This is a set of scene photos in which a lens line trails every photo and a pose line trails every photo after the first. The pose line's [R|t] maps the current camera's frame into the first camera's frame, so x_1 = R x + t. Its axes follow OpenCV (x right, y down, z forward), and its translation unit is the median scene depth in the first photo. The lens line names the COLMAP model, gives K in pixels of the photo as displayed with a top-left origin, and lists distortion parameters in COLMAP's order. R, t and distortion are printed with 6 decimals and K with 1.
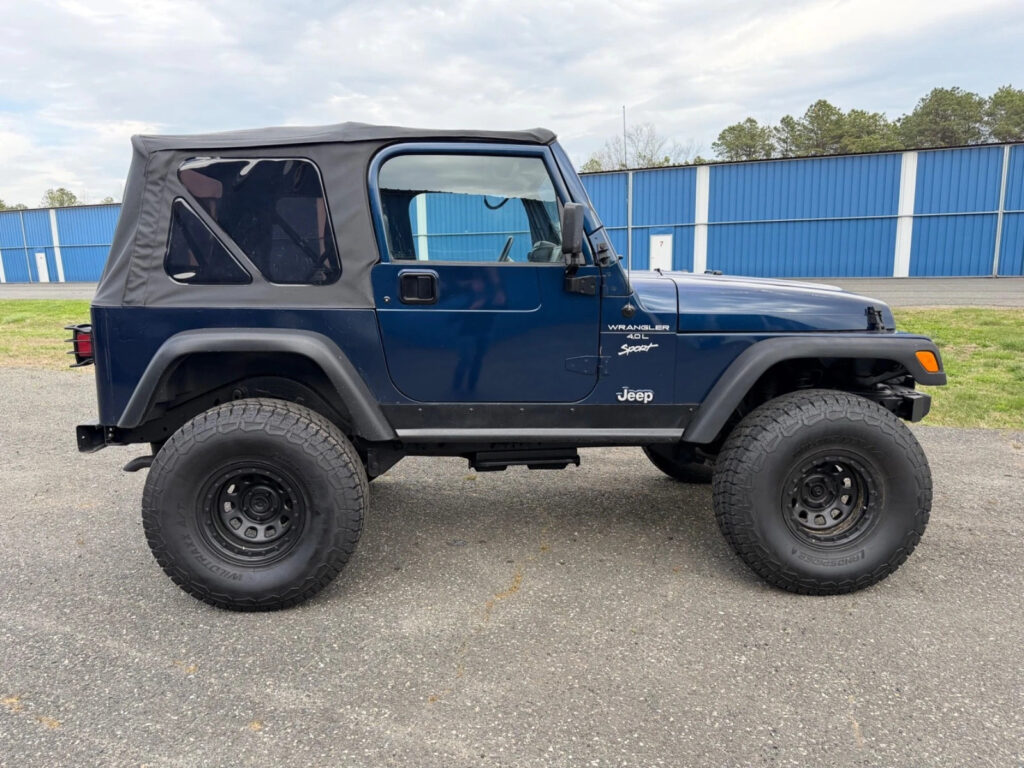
lens RADIAL K [[732.2, 0, 507.2], [0, 732.2, 381.0], [0, 0, 1]] dist [0.031682, -0.033149]
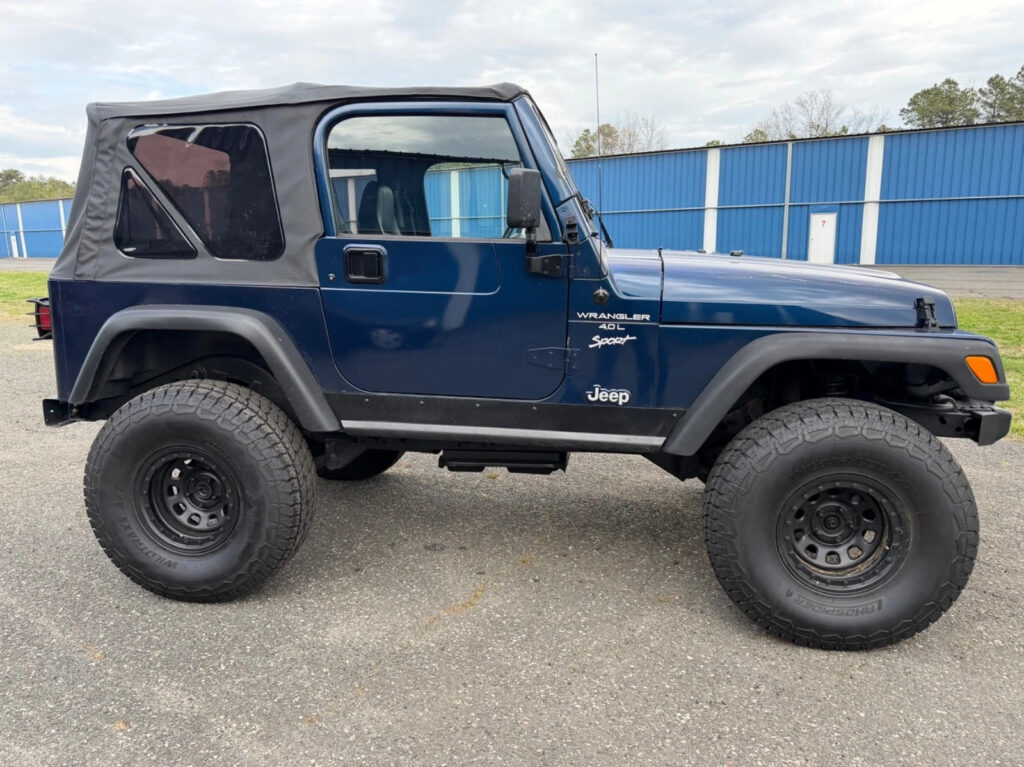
lens RADIAL K [[769.4, 0, 504.9], [0, 769.4, 389.1], [0, 0, 1]] dist [0.012374, -0.008422]
pose [[0.980706, 0.045477, -0.190123, 0.231680], [-0.040534, 0.998733, 0.029809, -0.009748], [0.191238, -0.021528, 0.981308, 0.097434]]
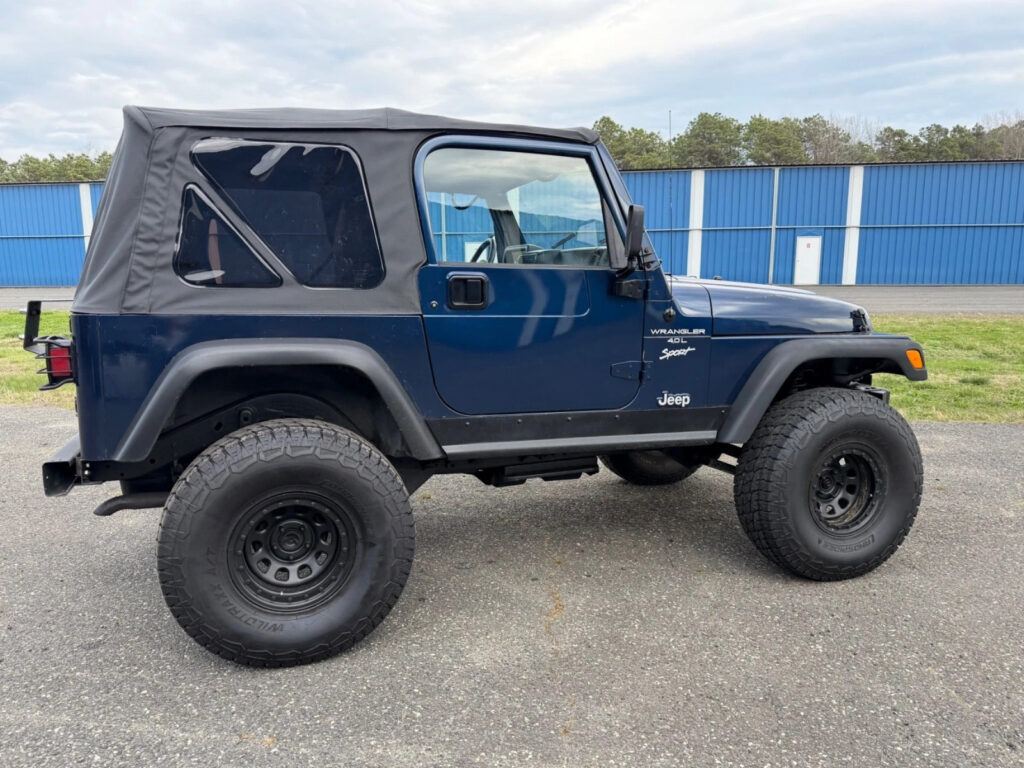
lens RADIAL K [[754.4, 0, 510.2], [0, 754.4, 385.2], [0, 0, 1]] dist [0.049906, -0.064863]
pose [[0.961546, -0.032090, 0.272762, -0.328467], [0.034305, 0.999406, -0.003354, -0.004081], [-0.272492, 0.012582, 0.962076, 0.068380]]
